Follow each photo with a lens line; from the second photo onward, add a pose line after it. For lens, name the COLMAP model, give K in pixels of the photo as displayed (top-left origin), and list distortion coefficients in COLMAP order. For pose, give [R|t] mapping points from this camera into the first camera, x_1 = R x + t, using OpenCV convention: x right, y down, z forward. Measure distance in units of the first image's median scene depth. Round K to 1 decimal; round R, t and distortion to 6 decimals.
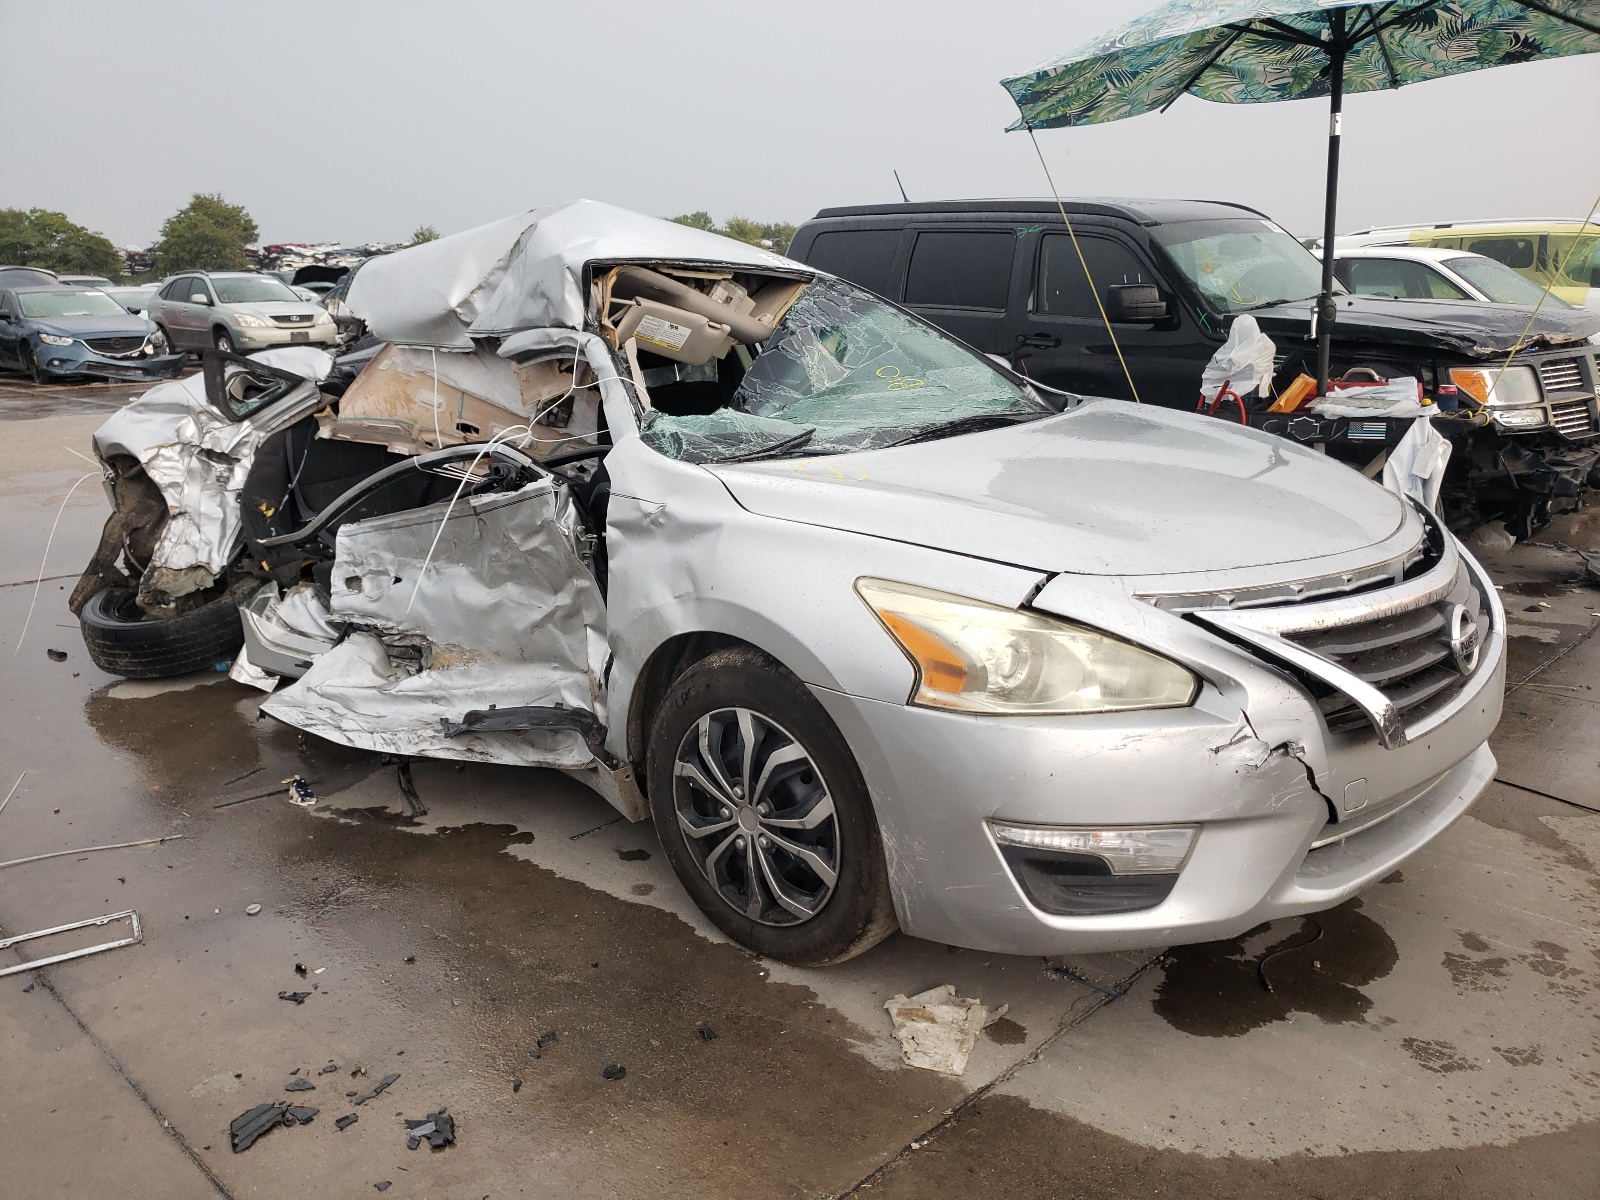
lens RADIAL K [[1238.6, 0, 800.0], [0, 1238.6, 600.0], [0, 0, 1]] dist [-0.008656, -0.003457]
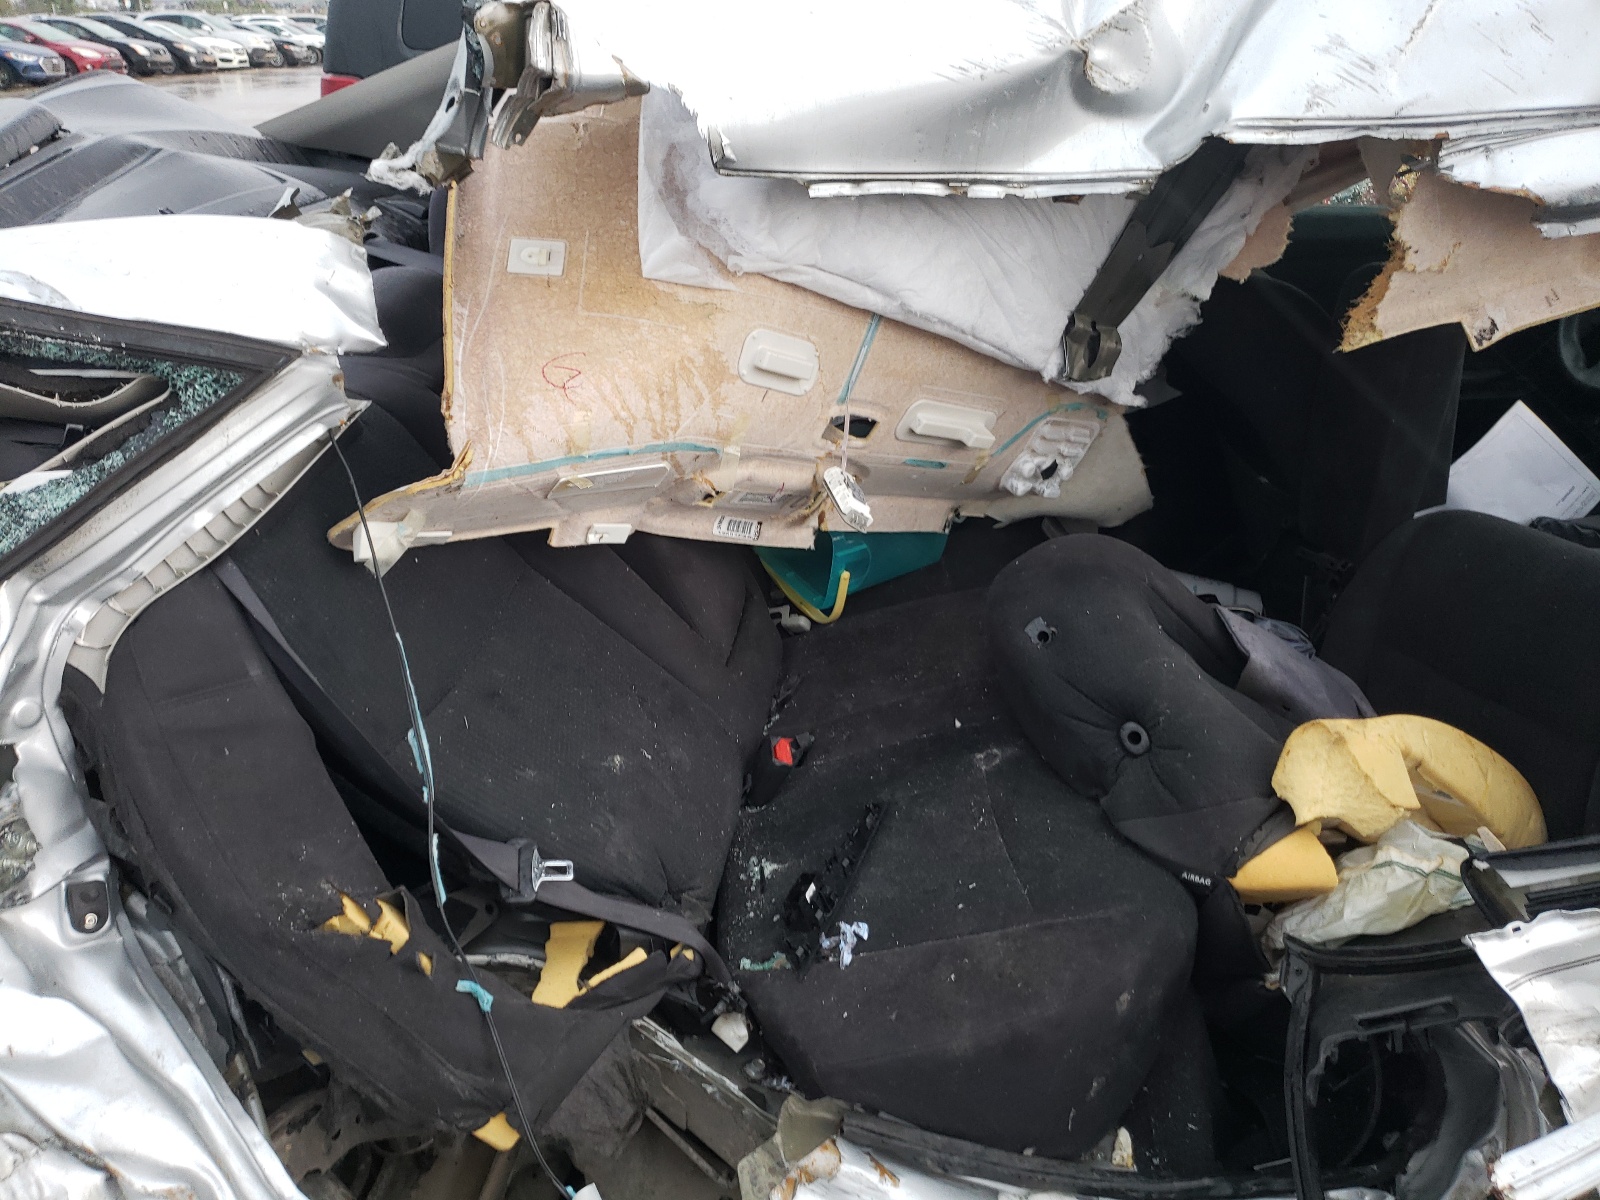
lens RADIAL K [[1259.1, 0, 796.5], [0, 1259.1, 558.3], [0, 0, 1]] dist [-0.005067, 0.001823]
pose [[0.703067, -0.262662, 0.660837, -0.514098], [0.170580, 0.964446, 0.201856, -0.175902], [-0.690362, -0.029192, 0.722875, 0.764971]]
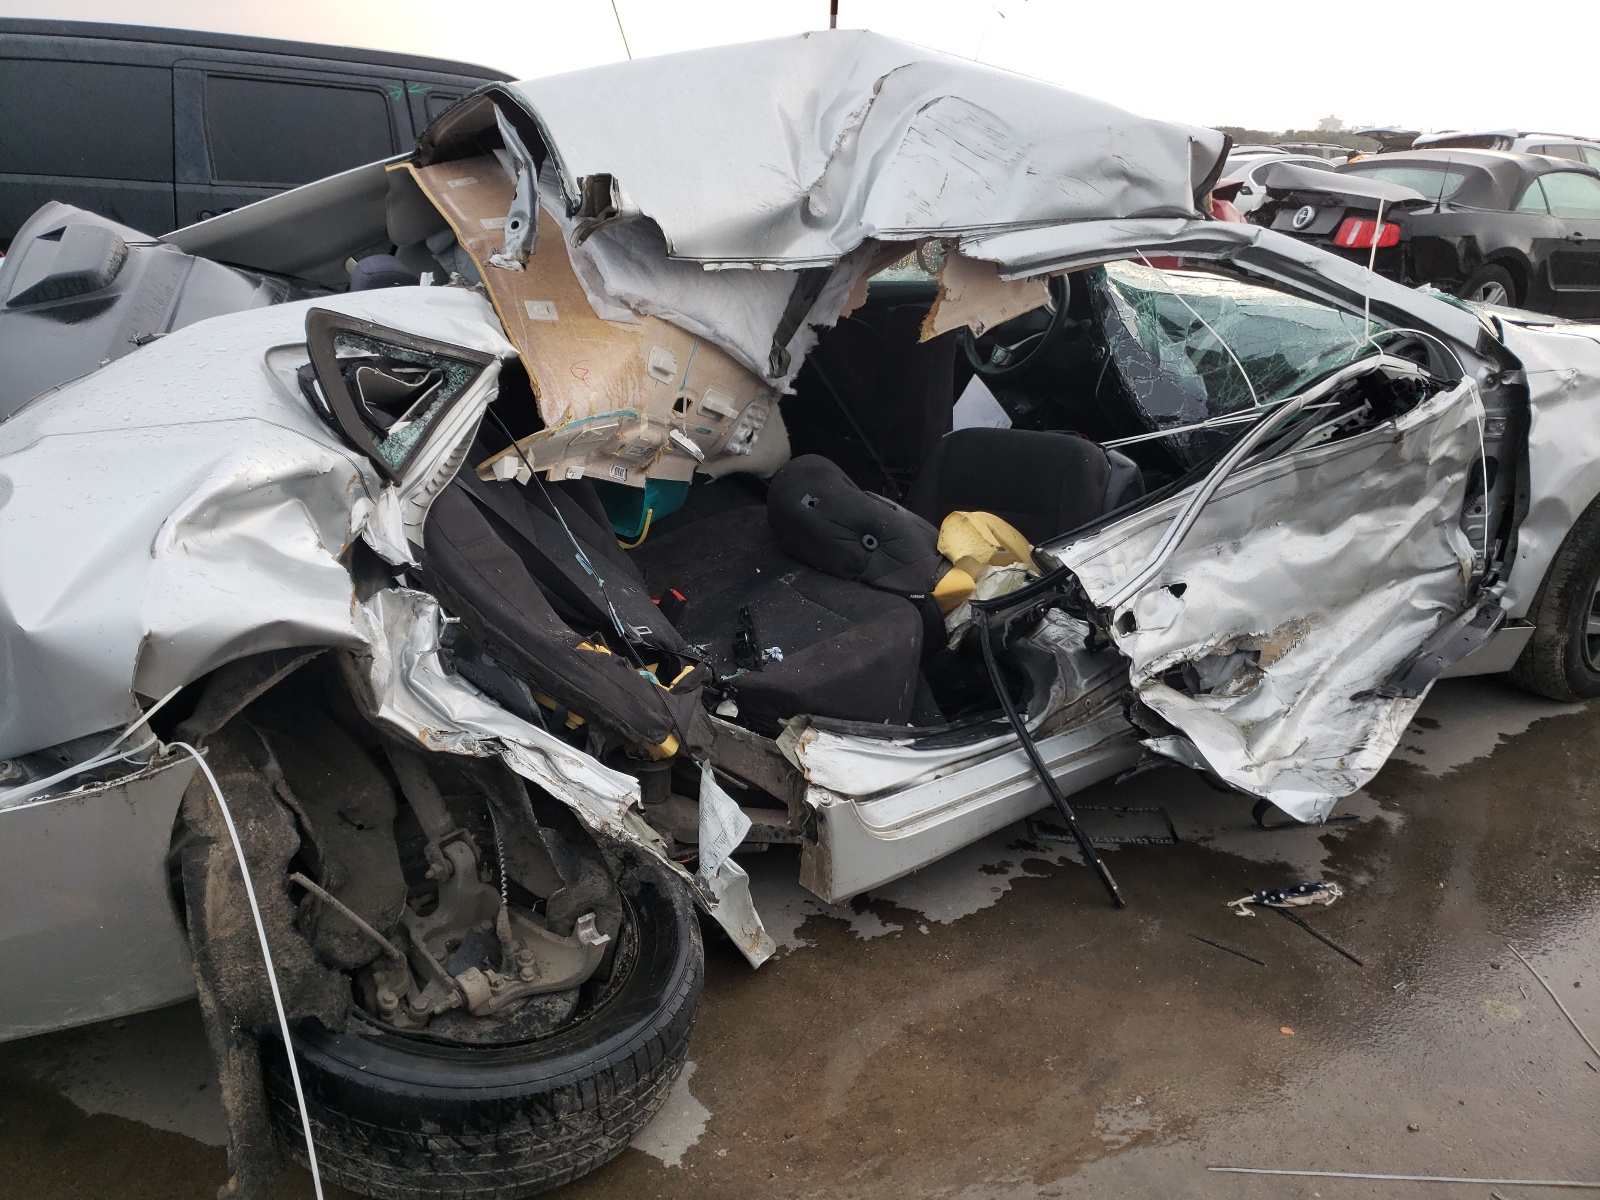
lens RADIAL K [[1218.6, 0, 795.0], [0, 1218.6, 595.1], [0, 0, 1]] dist [0.004358, -0.003576]
pose [[0.272392, -0.305647, 0.912350, -0.810104], [0.221630, 0.942639, 0.249624, -0.186410], [-0.936313, 0.134208, 0.324508, 0.776934]]
